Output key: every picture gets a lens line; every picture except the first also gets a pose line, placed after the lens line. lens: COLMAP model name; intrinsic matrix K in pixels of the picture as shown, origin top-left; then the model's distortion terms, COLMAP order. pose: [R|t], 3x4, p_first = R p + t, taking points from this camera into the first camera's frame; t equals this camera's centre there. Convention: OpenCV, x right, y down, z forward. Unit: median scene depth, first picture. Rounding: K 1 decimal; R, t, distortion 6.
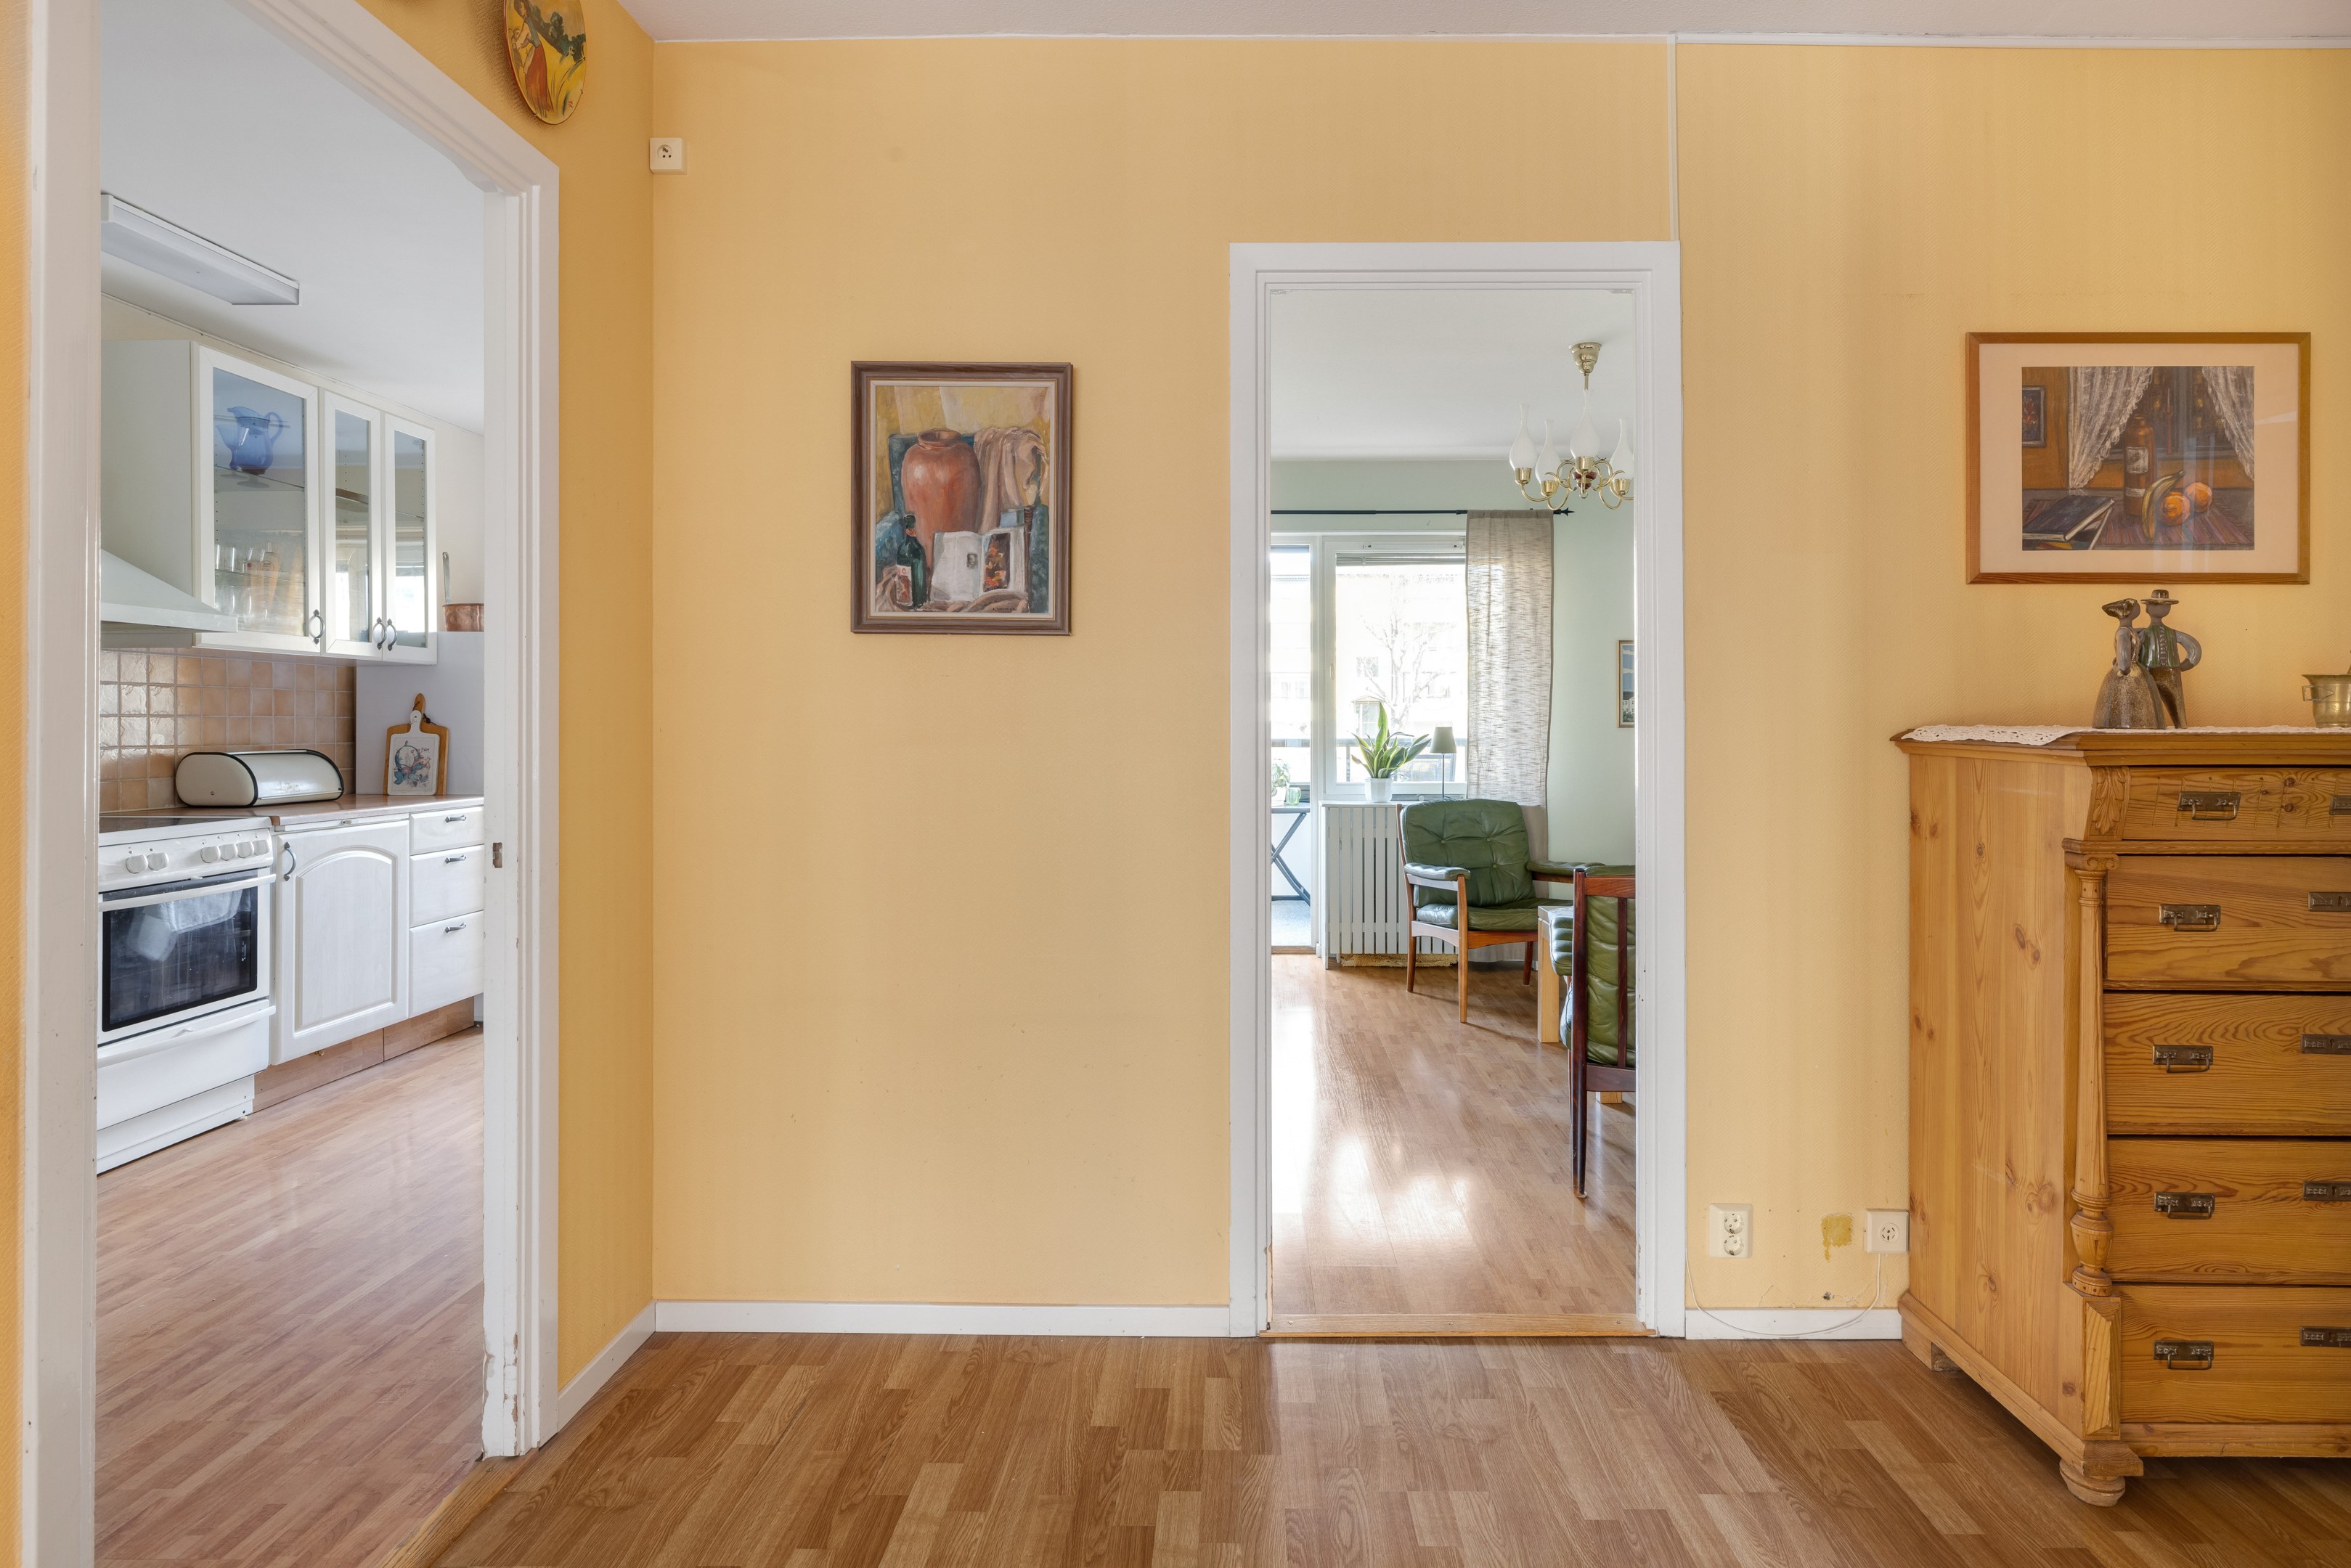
lens RADIAL K [[1255.9, 0, 1222.8], [0, 1255.9, 716.3], [0, 0, 1]] dist [-0.001285, -0.000853]
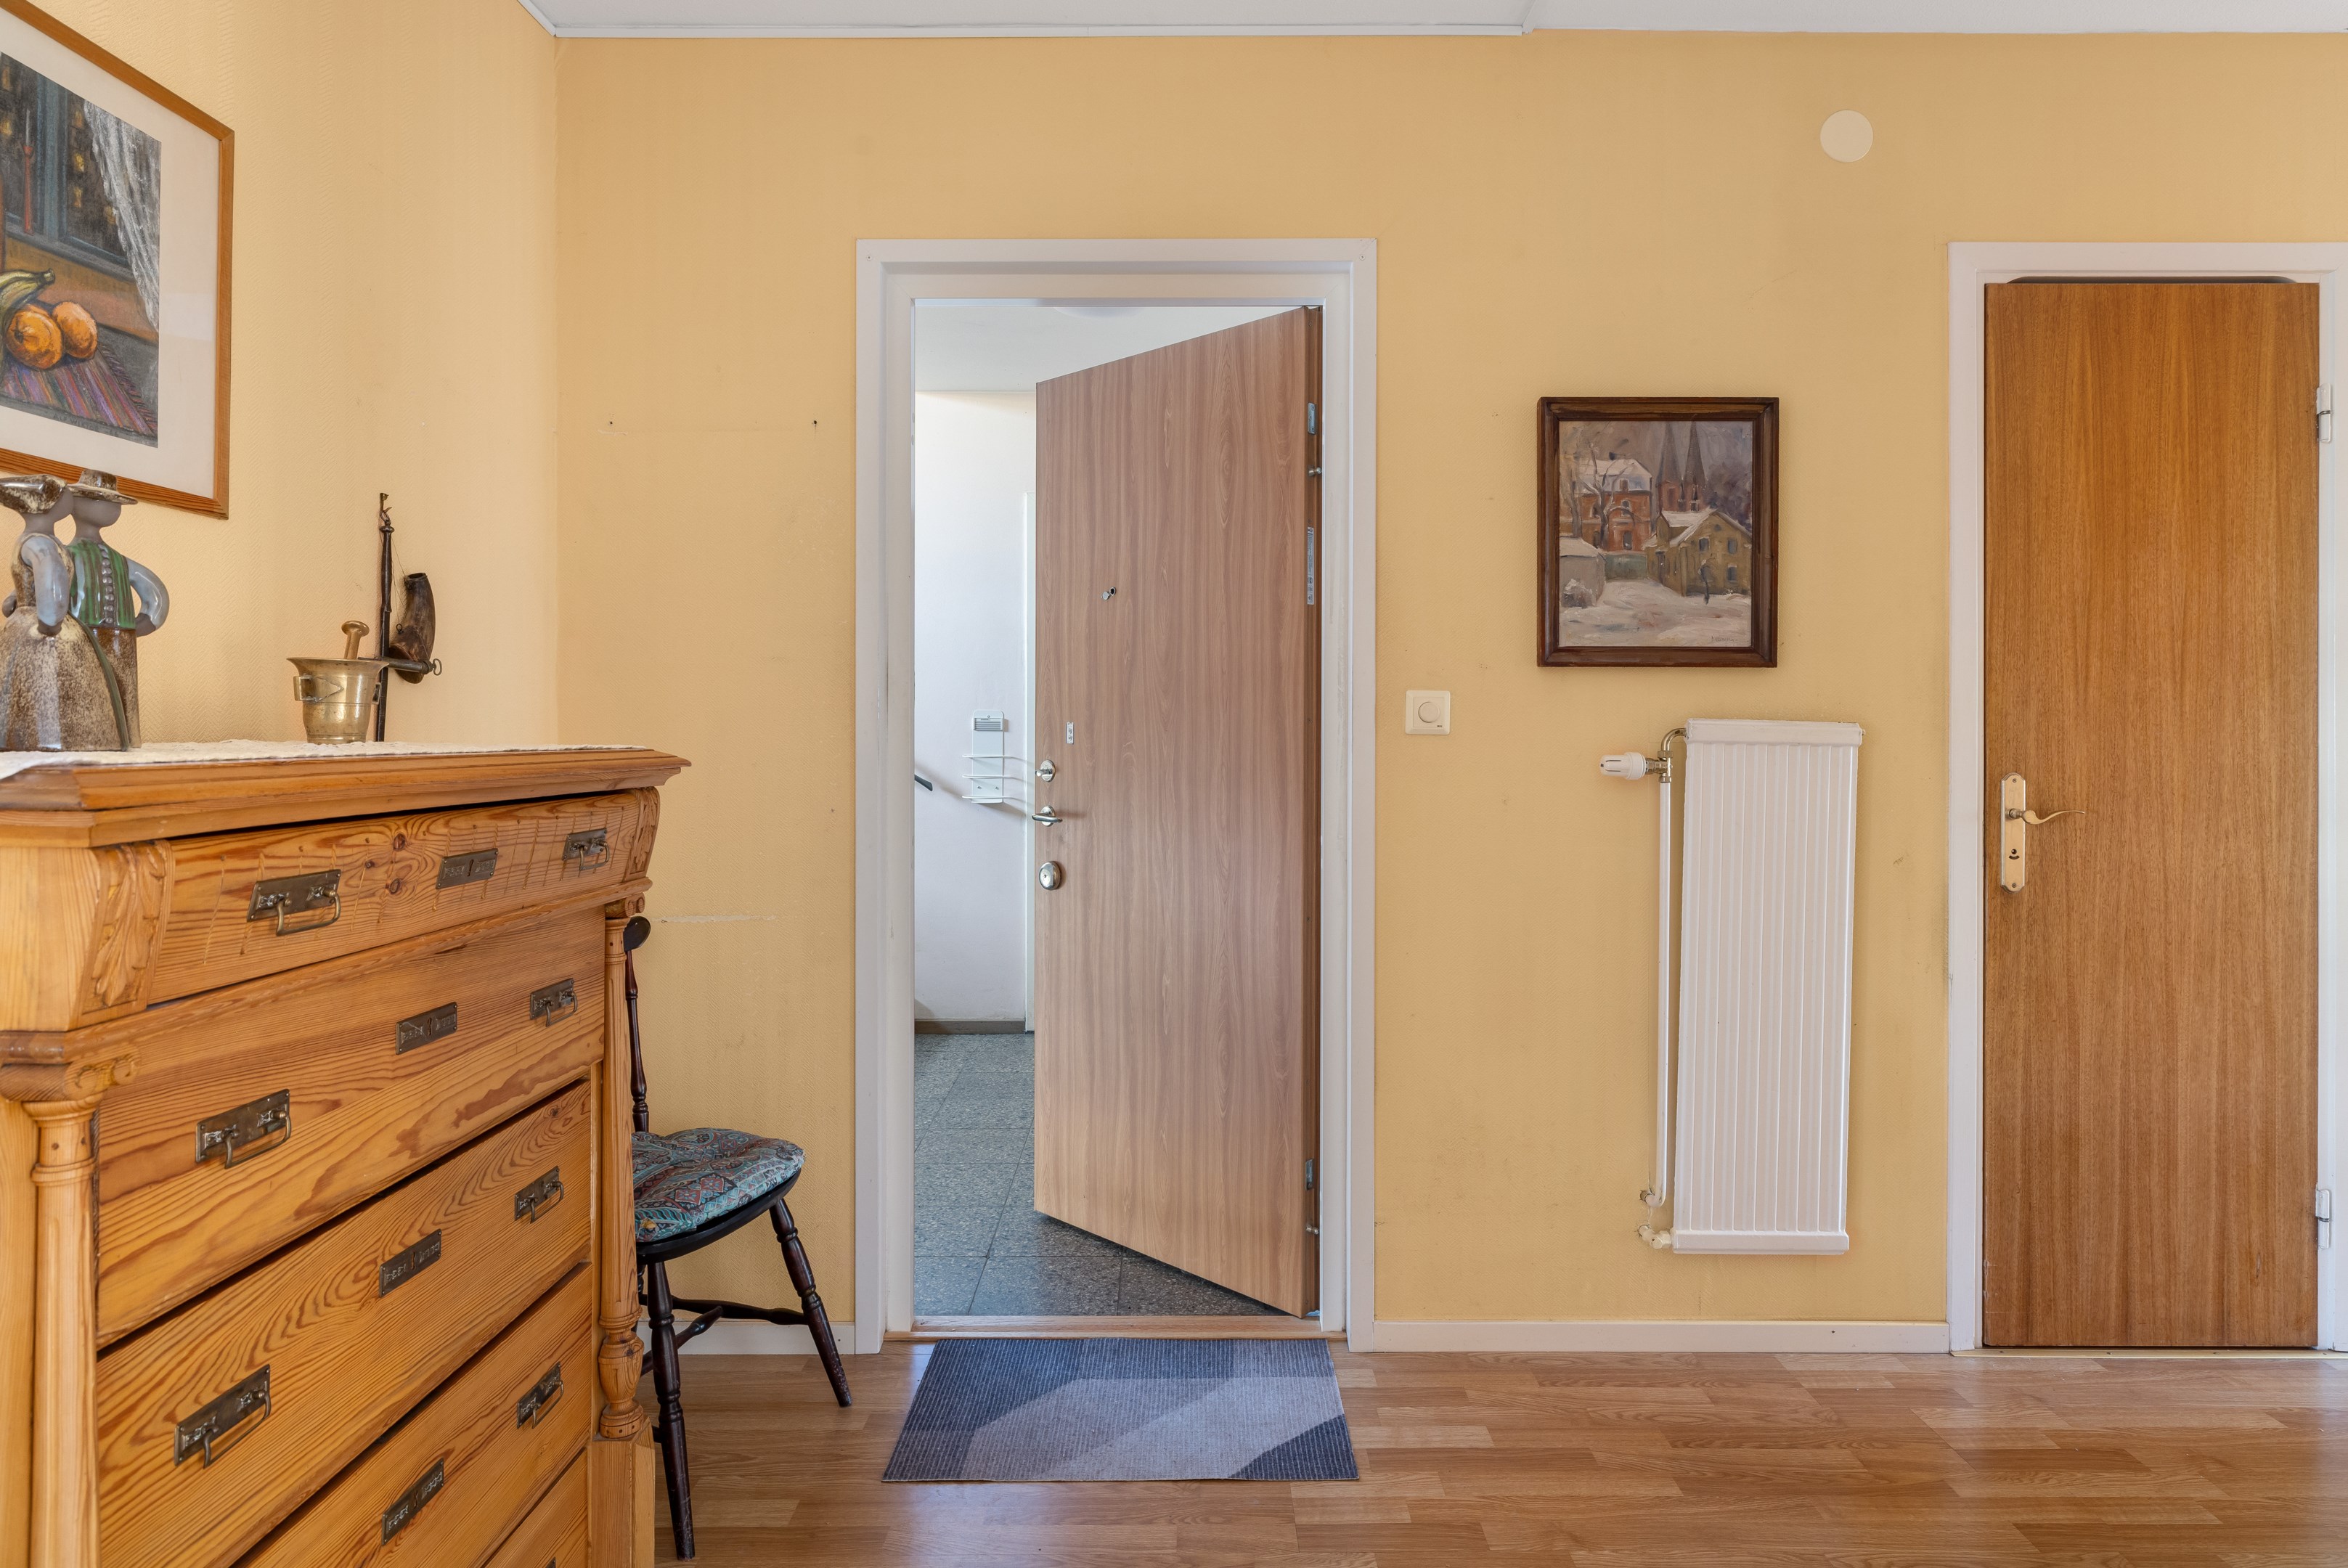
lens RADIAL K [[1233.5, 0, 1178.3], [0, 1233.5, 724.5], [0, 0, 1]] dist [-0.002578, -0.000557]
pose [[-0.013404, 0.002368, 0.999907, 0.275785], [-0.005893, 0.999980, -0.002447, -0.001453], [-0.999893, -0.005925, -0.013390, 0.632602]]
